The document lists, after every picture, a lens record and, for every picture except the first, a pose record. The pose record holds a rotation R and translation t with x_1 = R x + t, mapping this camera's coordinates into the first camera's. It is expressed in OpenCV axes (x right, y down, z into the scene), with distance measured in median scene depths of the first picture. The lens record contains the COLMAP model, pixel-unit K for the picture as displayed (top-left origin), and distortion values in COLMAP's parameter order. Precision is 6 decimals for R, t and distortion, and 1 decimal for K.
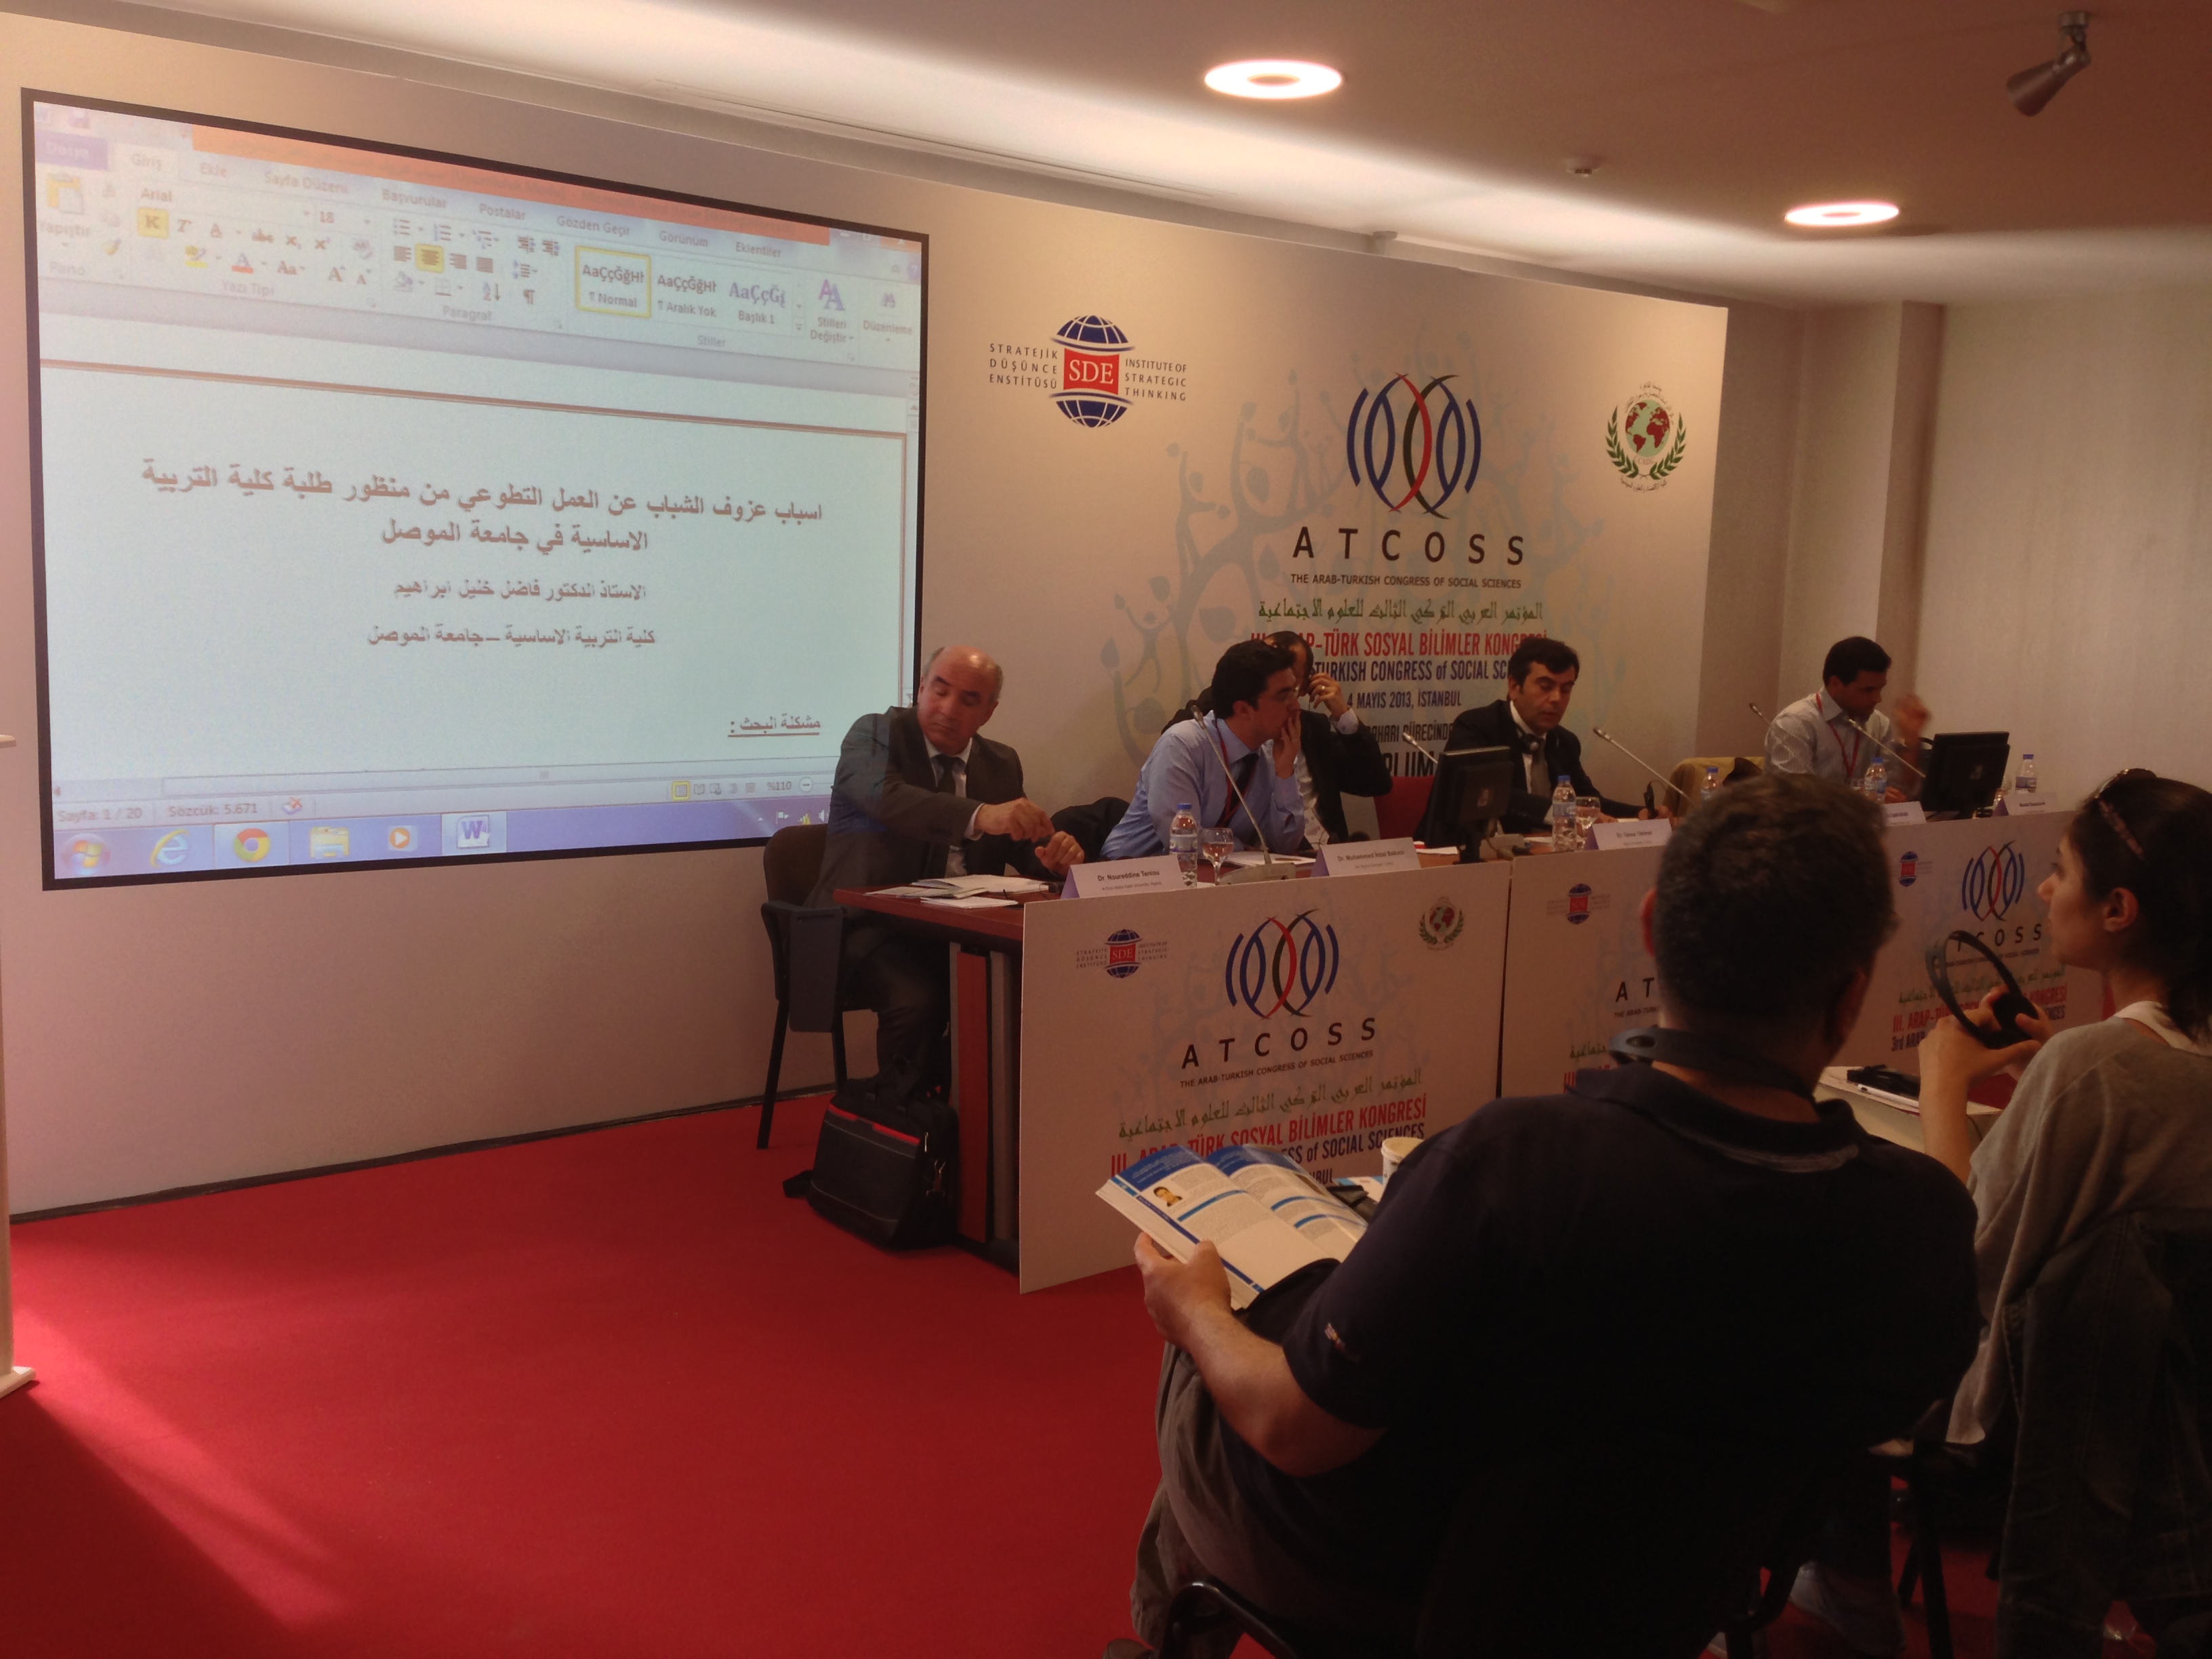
lens RADIAL K [[2005.9, 0, 1113.0], [0, 2005.9, 826.9], [0, 0, 1]] dist [0.072363, 0.012986]
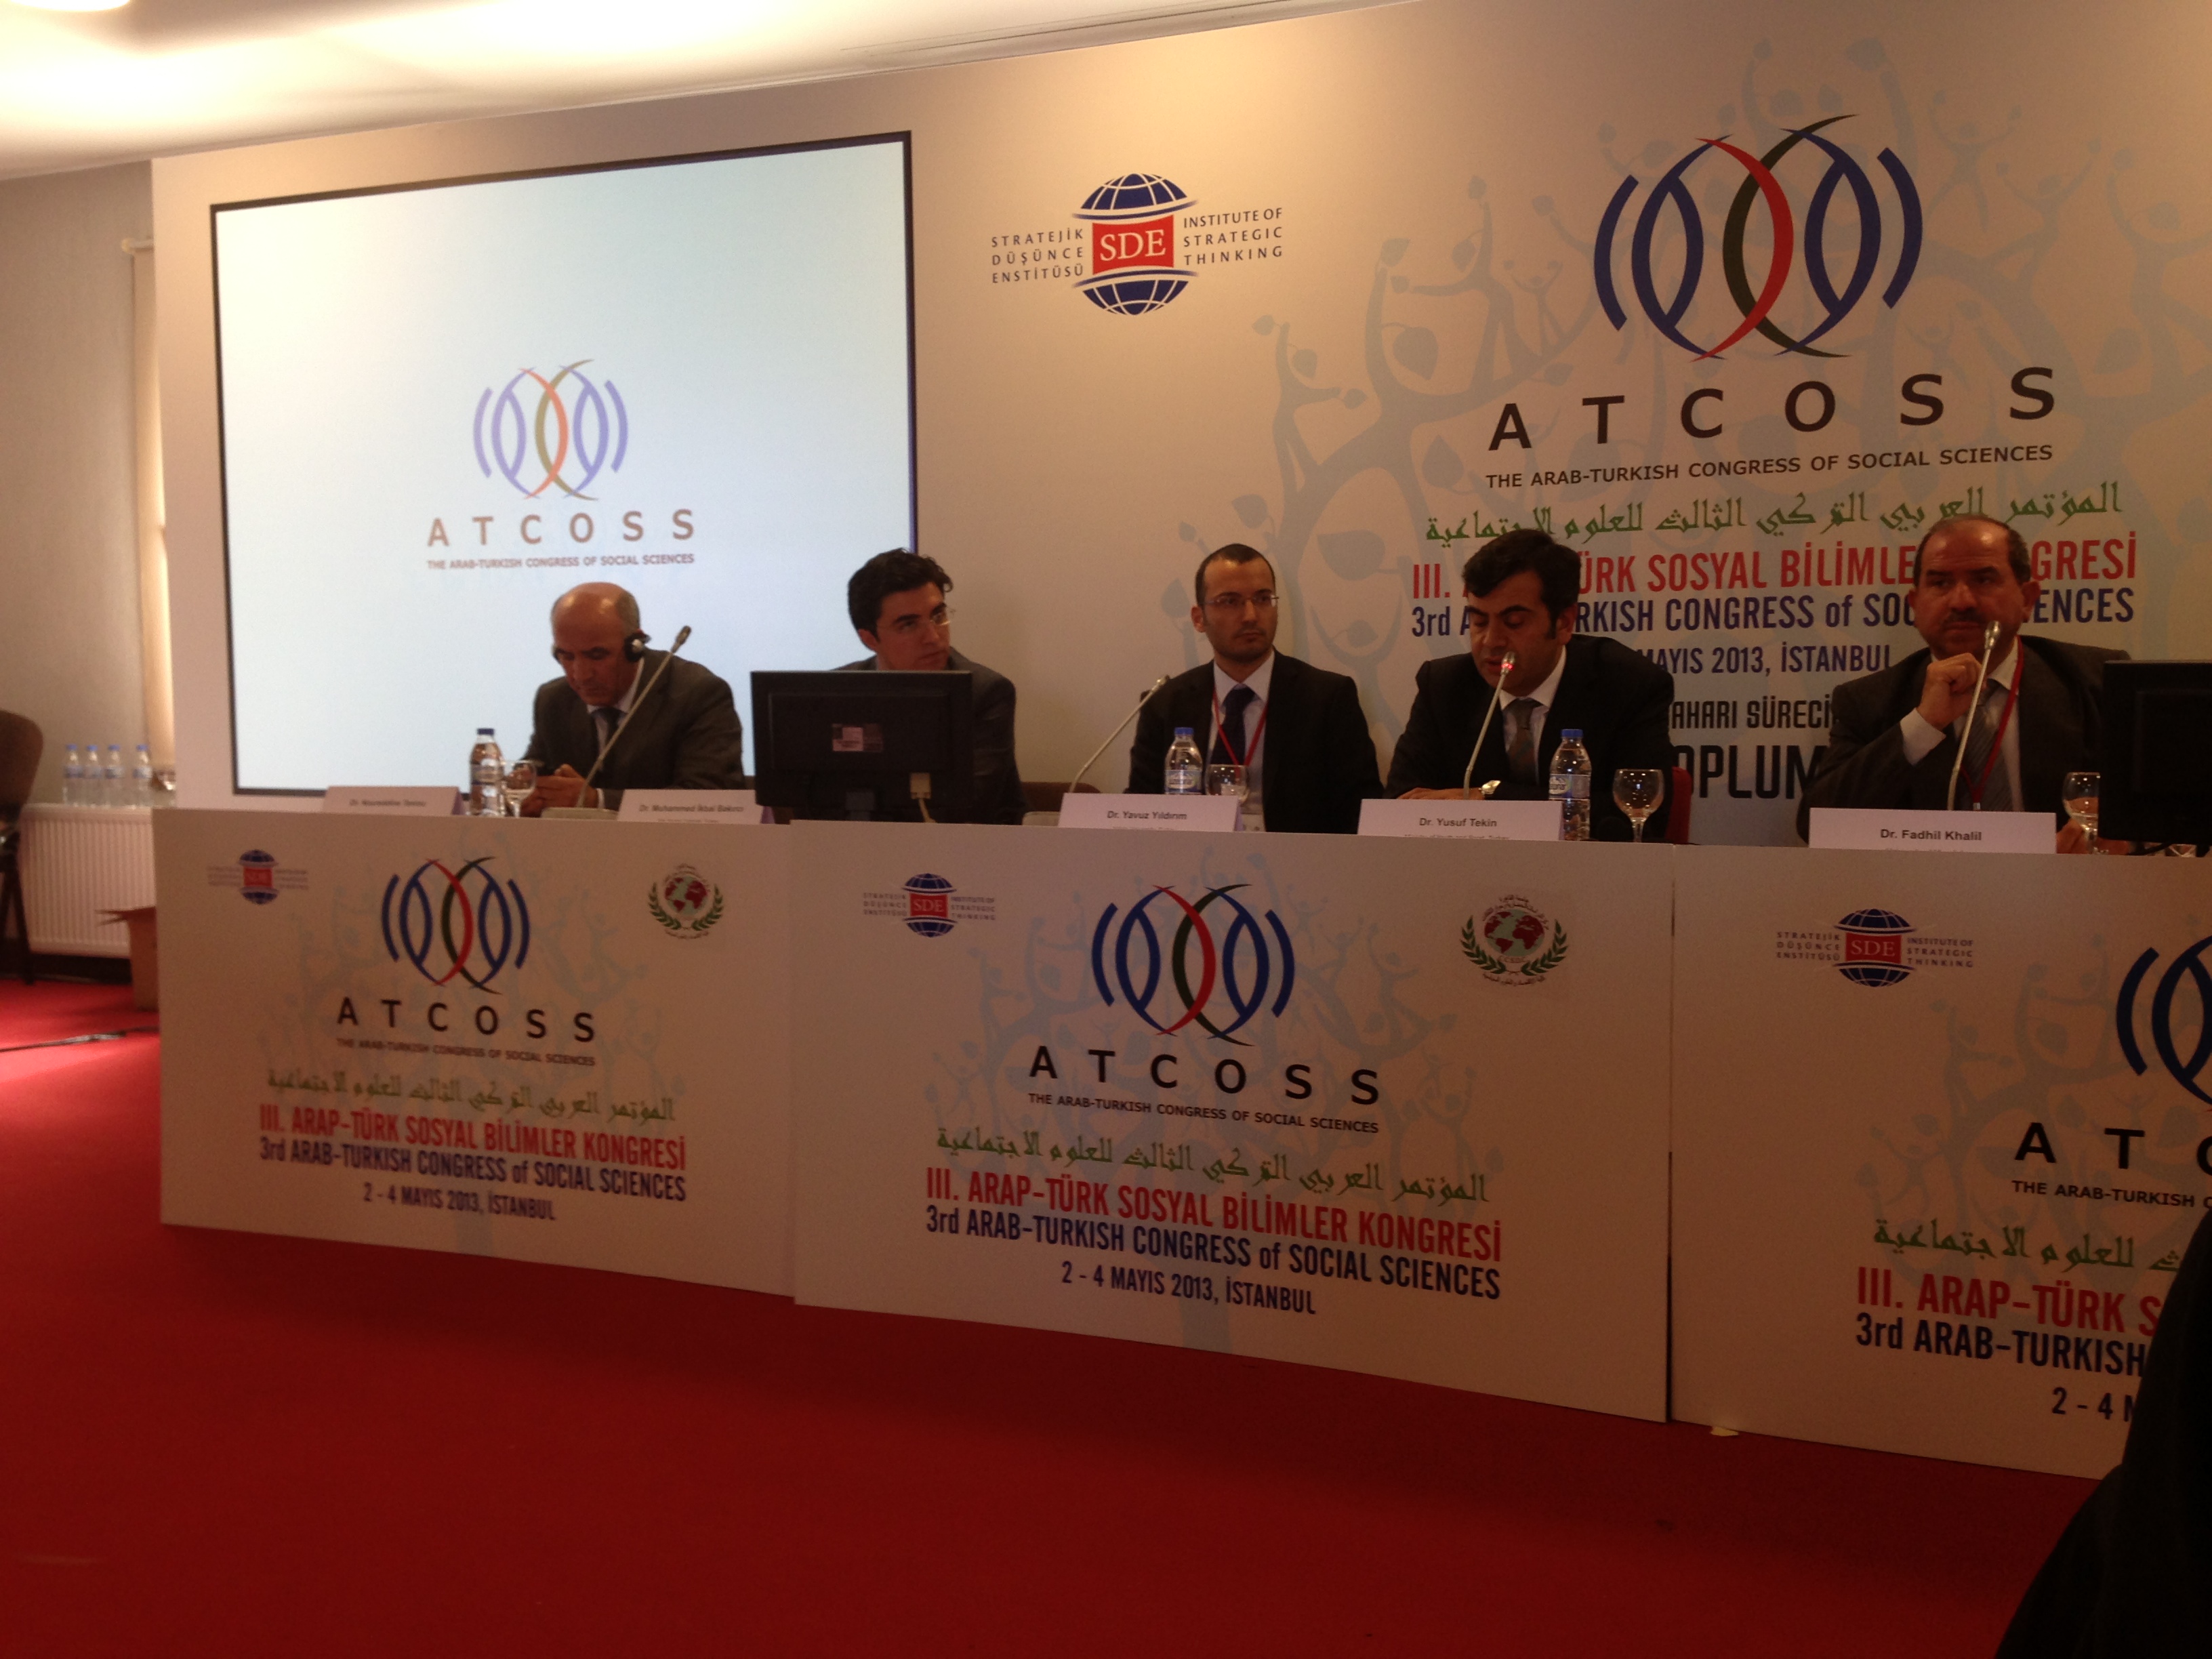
lens RADIAL K [[2025.0, 0, 1106.0], [0, 2025.0, 814.2], [0, 0, 1]] dist [0.095335, -0.000768]
pose [[0.497778, 0.030112, -0.866781, 0.685861], [-0.084963, 0.996283, -0.014182, 0.011156], [0.863133, 0.080704, 0.498487, 0.600048]]
